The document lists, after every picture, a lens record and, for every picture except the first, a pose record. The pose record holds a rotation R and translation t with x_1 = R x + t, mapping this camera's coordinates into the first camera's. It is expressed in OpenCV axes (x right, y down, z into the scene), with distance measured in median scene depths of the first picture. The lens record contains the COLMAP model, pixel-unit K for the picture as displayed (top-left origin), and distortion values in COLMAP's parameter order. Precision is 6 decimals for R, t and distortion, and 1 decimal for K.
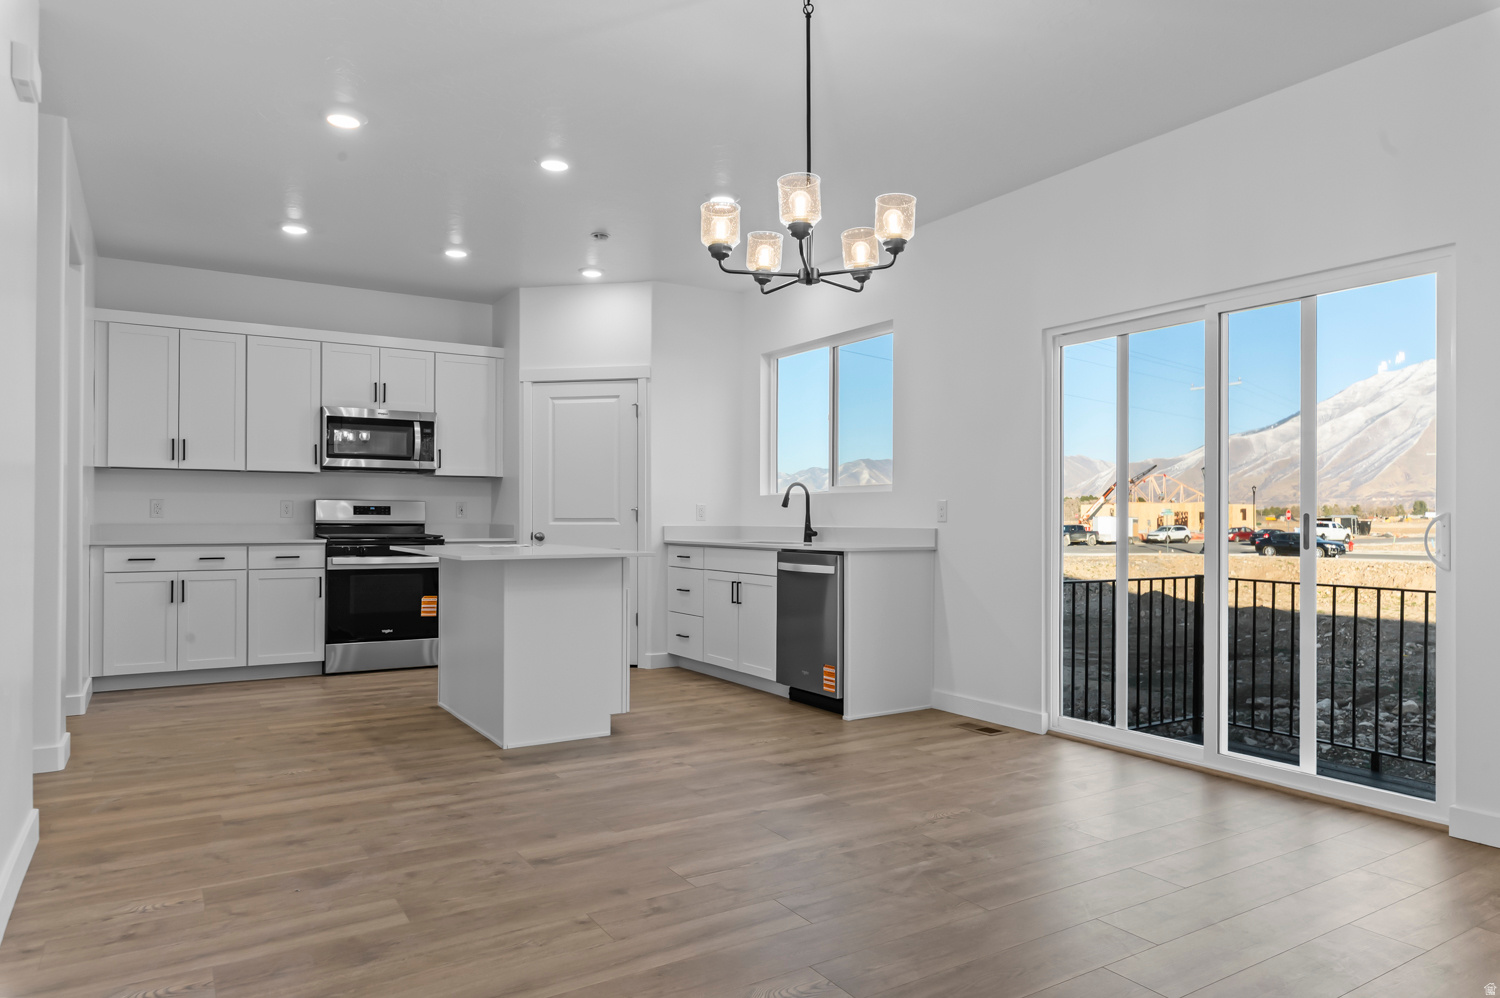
lens RADIAL K [[946.8, 0, 768.6], [0, 946.8, 510.7], [0, 0, 1]] dist [-0.000535, 0.001288]
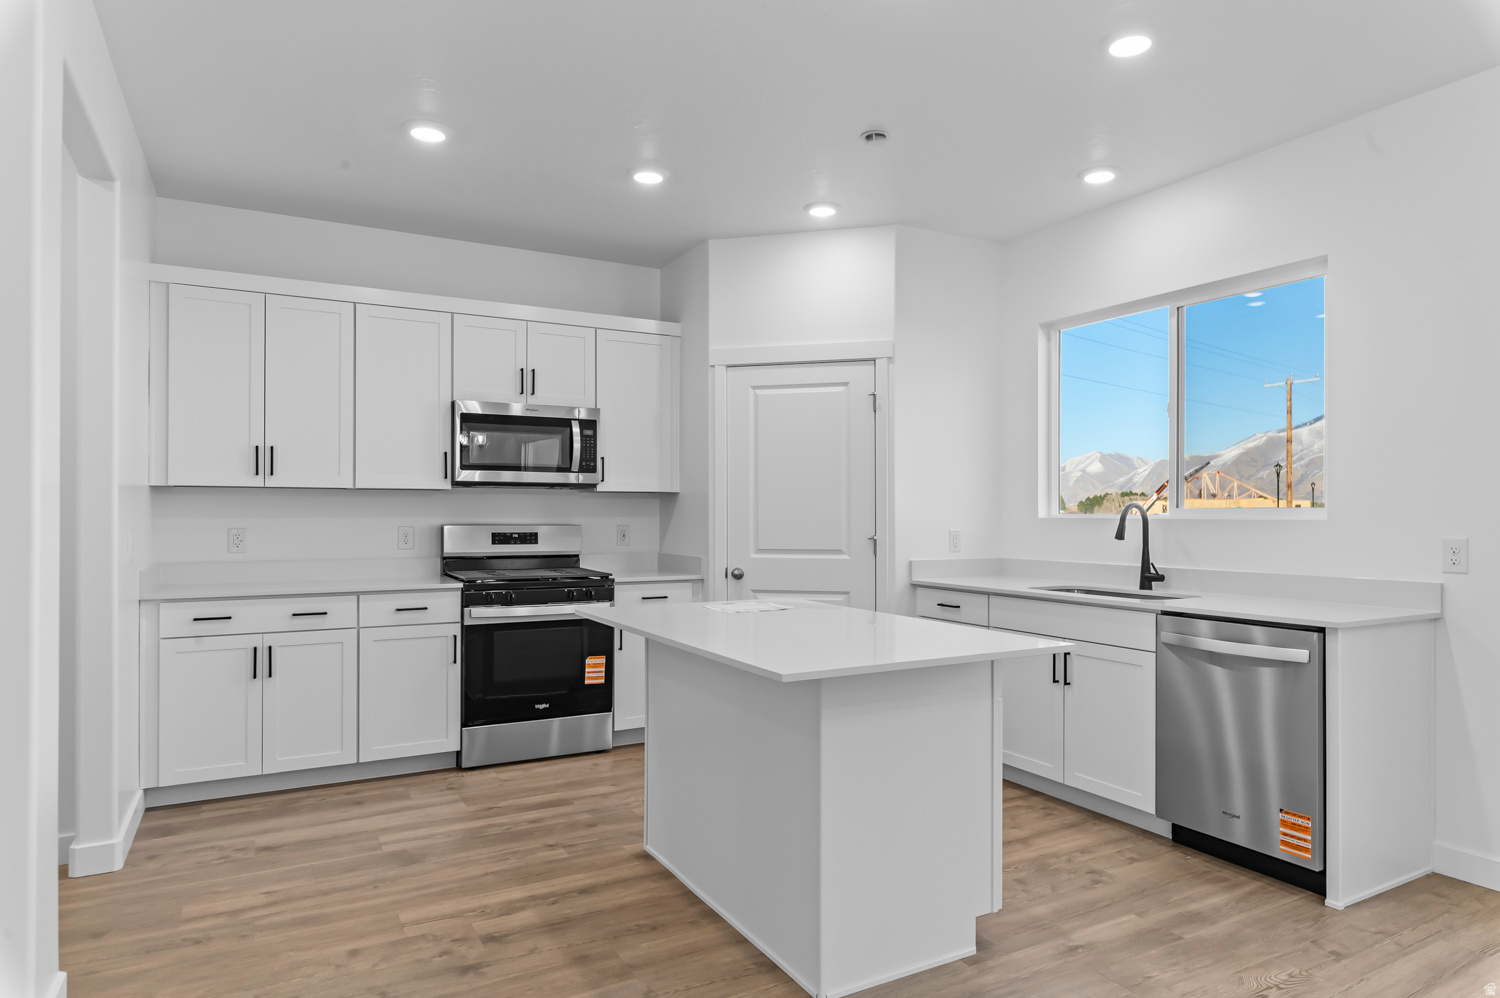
lens RADIAL K [[891.9, 0, 769.1], [0, 891.9, 506.6], [0, 0, 1]] dist [0.000303, -0.001496]
pose [[0.998489, -0.002607, -0.054884, -0.193158], [0.002598, 0.999997, -0.000237, -0.027149], [0.054884, 0.000094, 0.998493, 0.327467]]
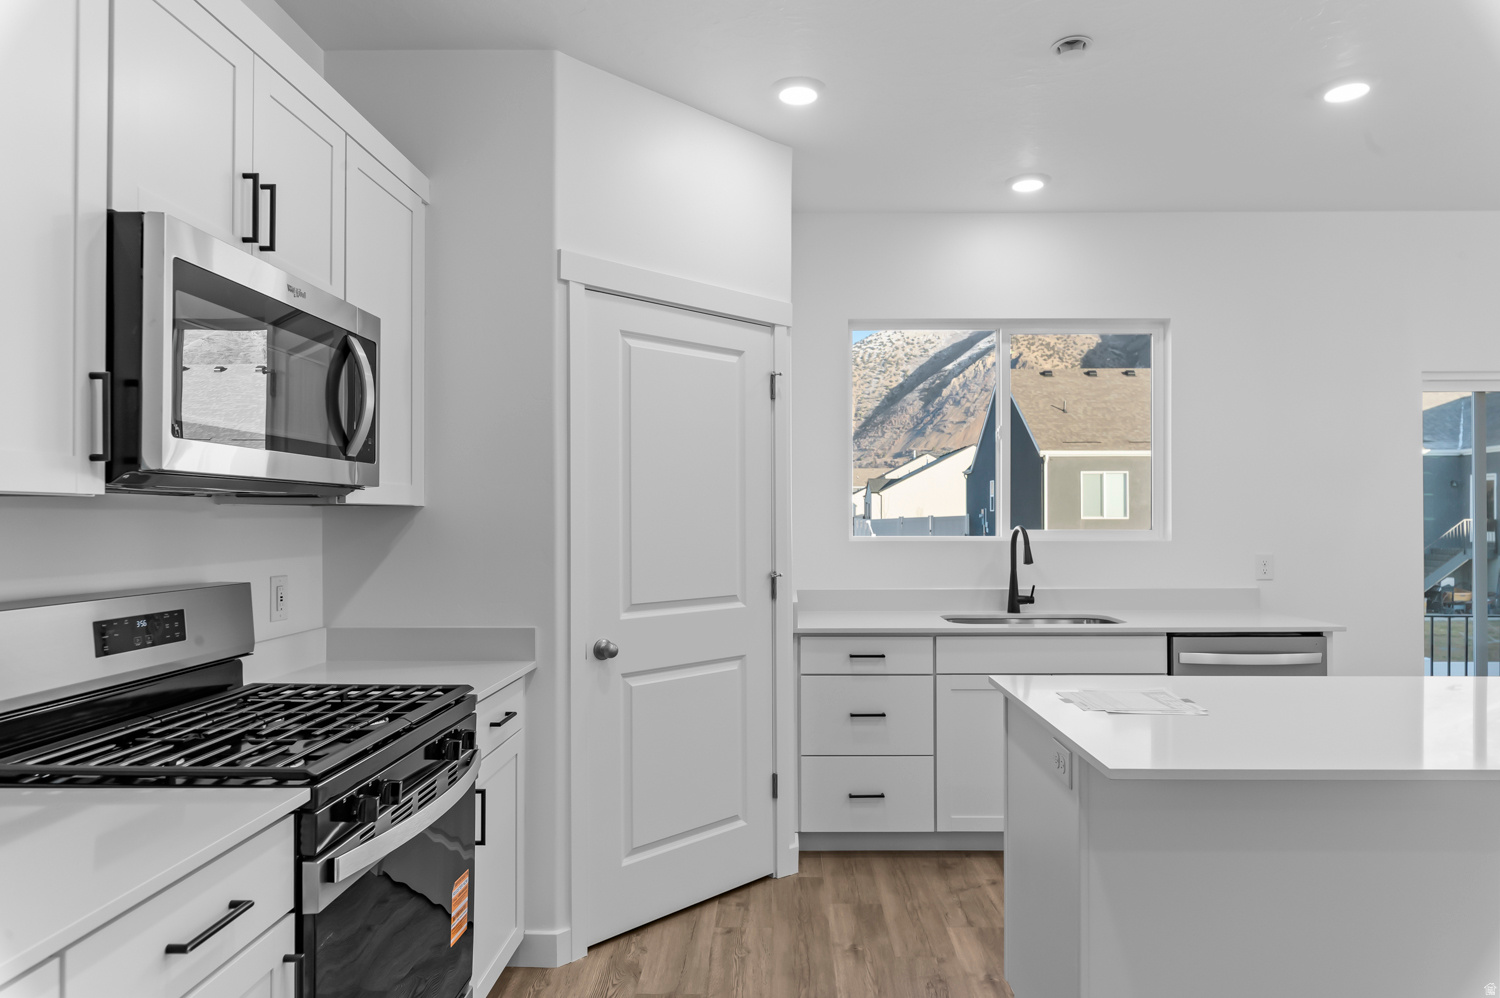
lens RADIAL K [[891.9, 0, 769.1], [0, 891.9, 506.6], [0, 0, 1]] dist [0.000303, -0.001496]
pose [[0.553661, 0.006502, 0.832717, -0.581632], [-0.001782, 0.999976, -0.006623, -0.038025], [-0.832740, 0.002183, 0.553660, 0.771880]]
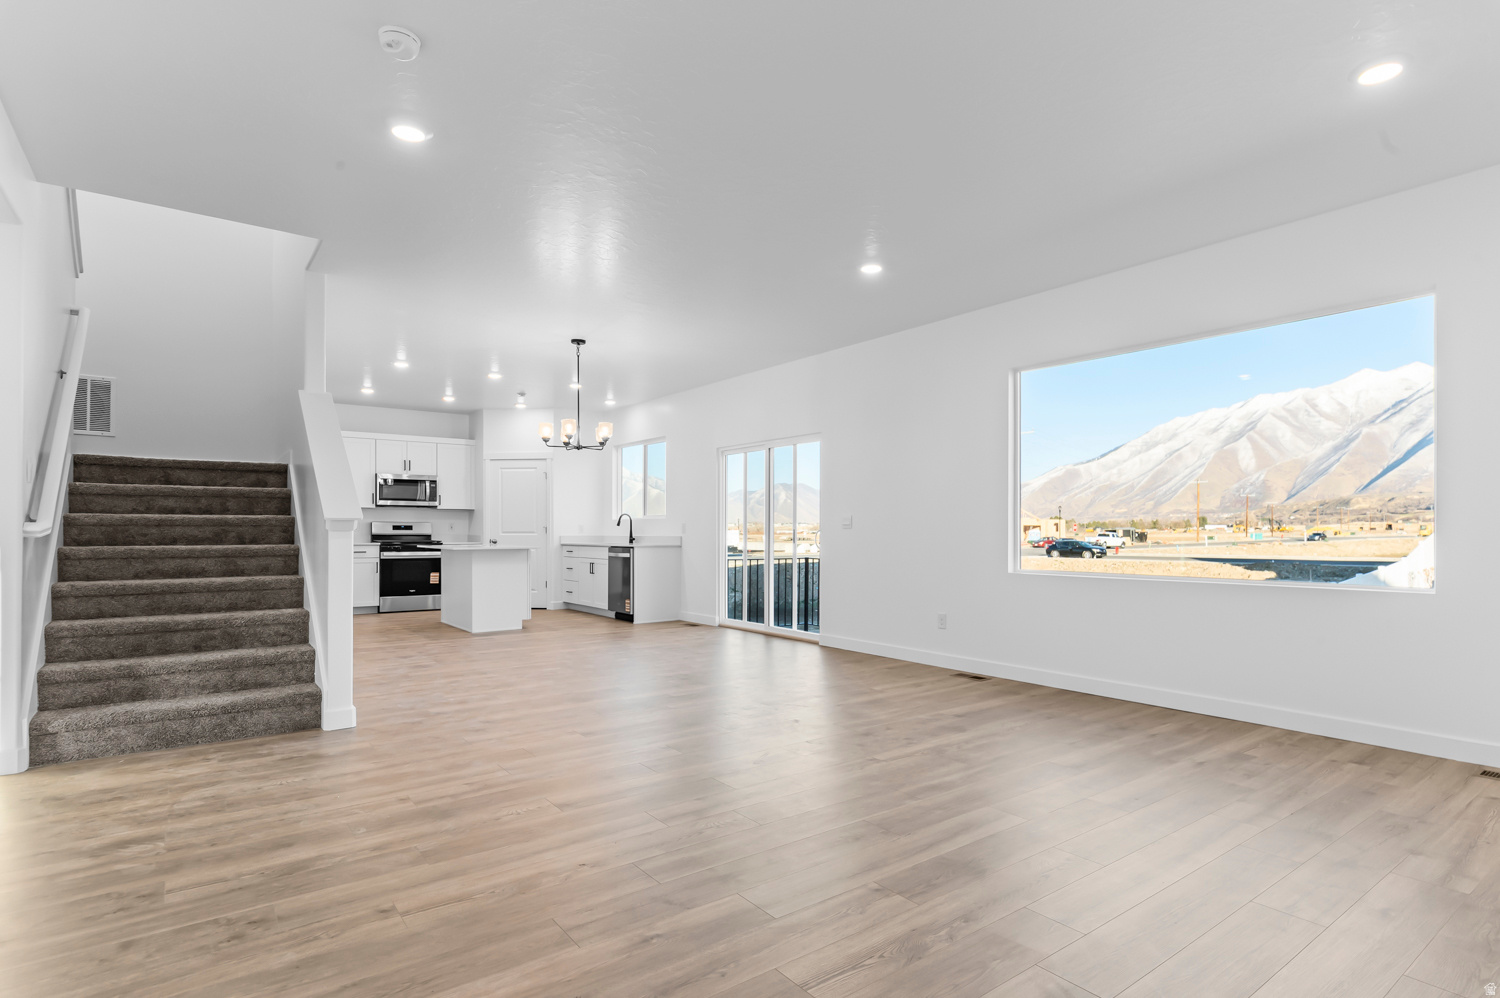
lens RADIAL K [[765.9, 0, 769.7], [0, 765.9, 527.0], [0, 0, 1]] dist [0.003237, 0.000108]
pose [[0.996528, -0.002081, 0.083234, 0.194158], [0.001848, 0.999994, 0.002873, -0.005272], [-0.083239, -0.002709, 0.996526, -0.621234]]
